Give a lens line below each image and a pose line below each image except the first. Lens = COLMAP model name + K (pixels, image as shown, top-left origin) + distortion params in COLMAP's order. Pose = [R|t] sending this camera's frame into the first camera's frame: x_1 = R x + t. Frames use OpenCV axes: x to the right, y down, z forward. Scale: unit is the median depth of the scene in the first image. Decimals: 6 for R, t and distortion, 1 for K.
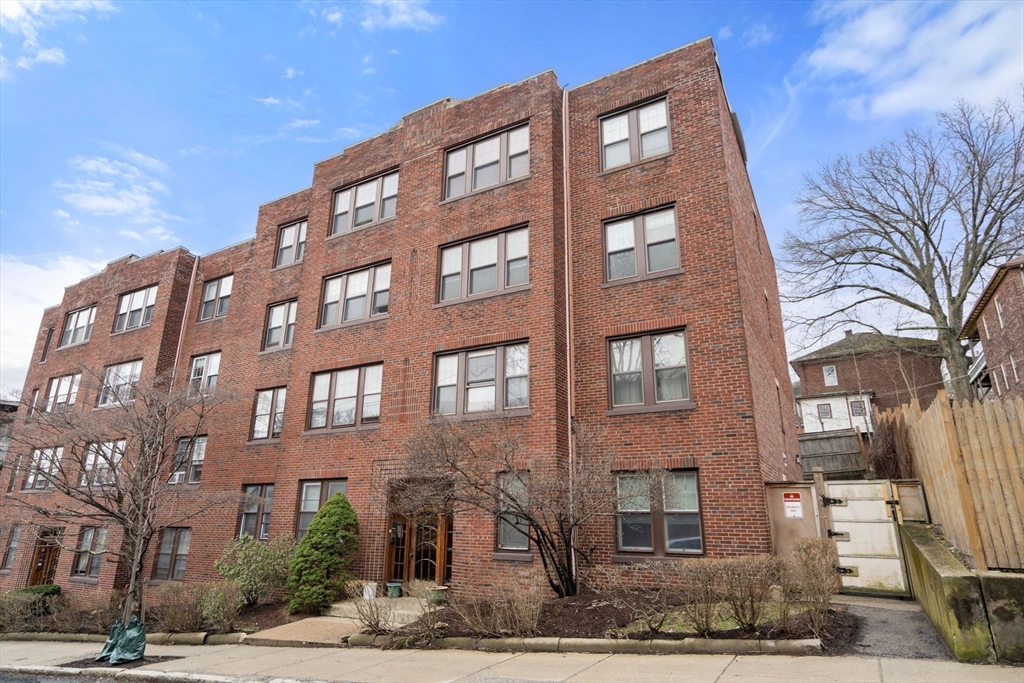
lens RADIAL K [[572.7, 0, 510.9], [0, 572.7, 339.5], [0, 0, 1]] dist [0.004654, 0.004342]
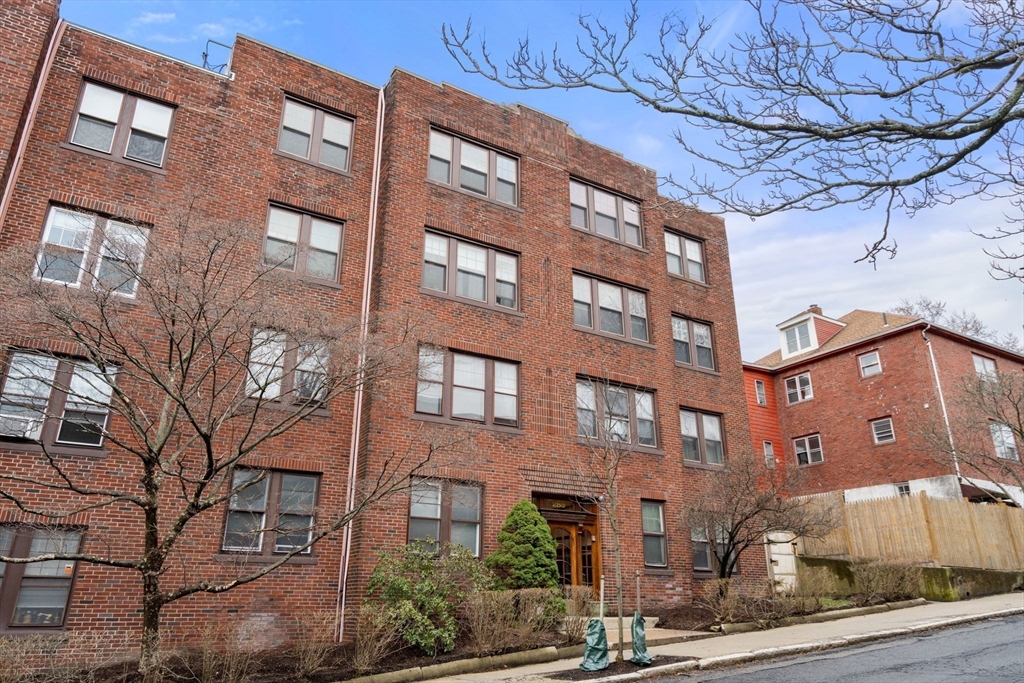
lens RADIAL K [[689.7, 0, 508.1], [0, 689.7, 341.3], [0, 0, 1]] dist [0.005553, 0.008038]
pose [[0.501337, 0.307381, 0.808813, -1.232128], [-0.262052, 0.944809, -0.196634, 0.247691], [-0.824615, -0.113371, 0.554217, 0.444125]]
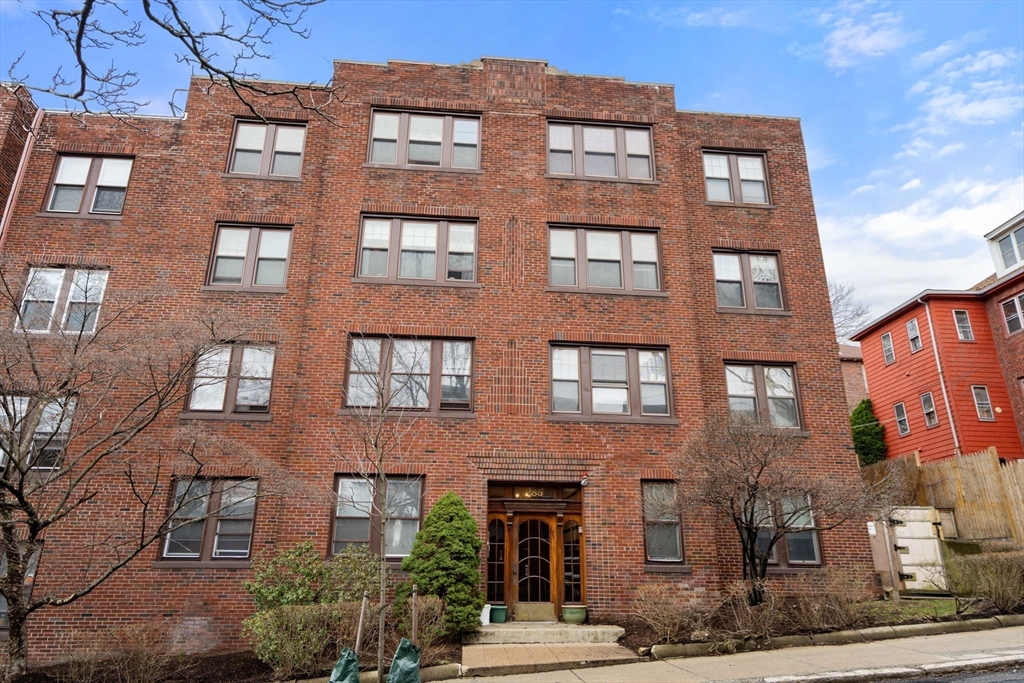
lens RADIAL K [[647.2, 0, 511.4], [0, 647.2, 346.0], [0, 0, 1]] dist [0.007742, 0.004206]
pose [[0.823475, 0.190621, 0.534372, -0.732055], [-0.172616, 0.981394, -0.084079, 0.128066], [-0.540456, -0.023004, 0.841058, 0.204115]]
